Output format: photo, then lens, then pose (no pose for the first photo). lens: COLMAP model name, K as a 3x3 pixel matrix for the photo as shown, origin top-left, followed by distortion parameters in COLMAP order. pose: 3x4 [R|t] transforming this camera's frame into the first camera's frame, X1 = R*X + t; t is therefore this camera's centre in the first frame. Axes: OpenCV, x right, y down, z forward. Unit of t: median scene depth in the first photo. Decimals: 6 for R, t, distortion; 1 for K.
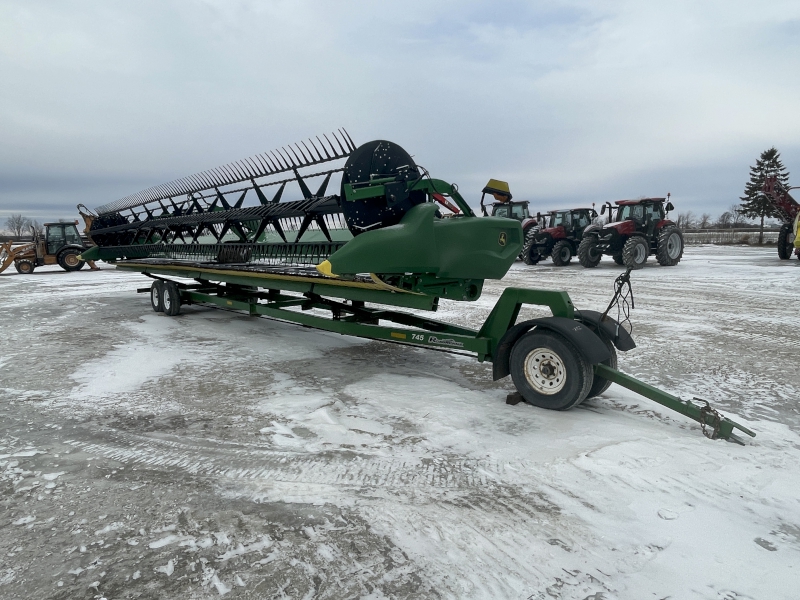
lens RADIAL K [[507.2, 0, 400.2], [0, 507.2, 301.7], [0, 0, 1]] dist [-0.005732, 0.000307]
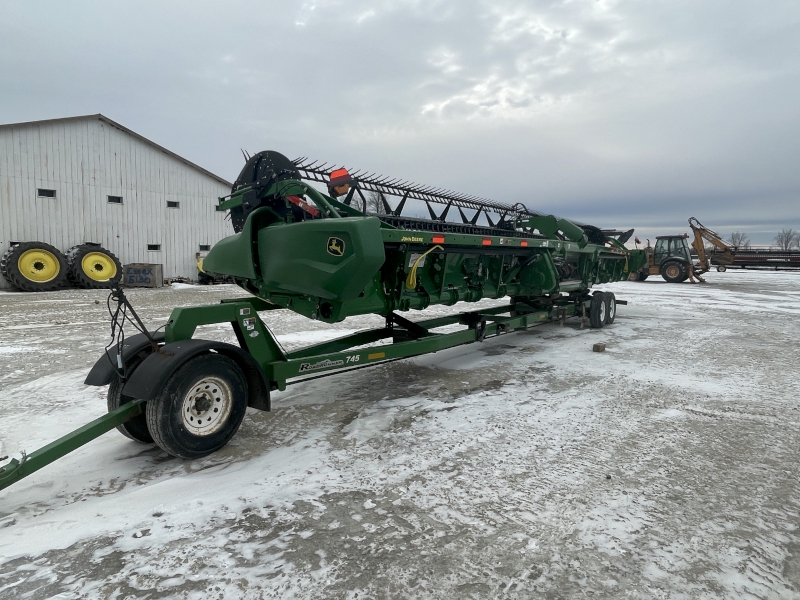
lens RADIAL K [[507.2, 0, 400.2], [0, 507.2, 301.7], [0, 0, 1]] dist [-0.005732, 0.000307]
pose [[0.249727, 0.112254, -0.961788, 1.213016], [-0.139939, 0.987015, 0.078863, -0.146981], [0.958151, 0.114898, 0.262193, 1.147849]]
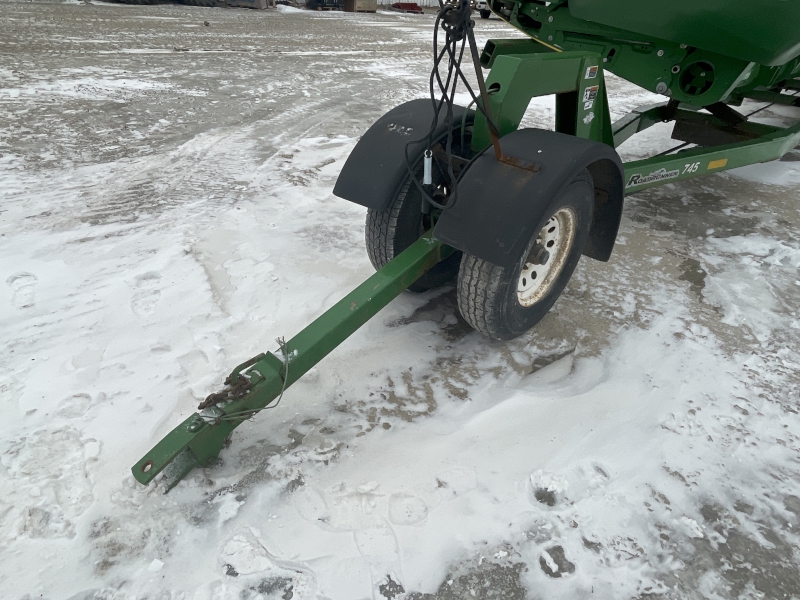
lens RADIAL K [[507.2, 0, 400.2], [0, 507.2, 301.7], [0, 0, 1]] dist [-0.005732, 0.000307]
pose [[0.068585, 0.558793, -0.826466, 0.764625], [-0.199643, 0.819348, 0.537412, -0.060893], [0.977465, 0.128140, 0.167754, 0.890875]]
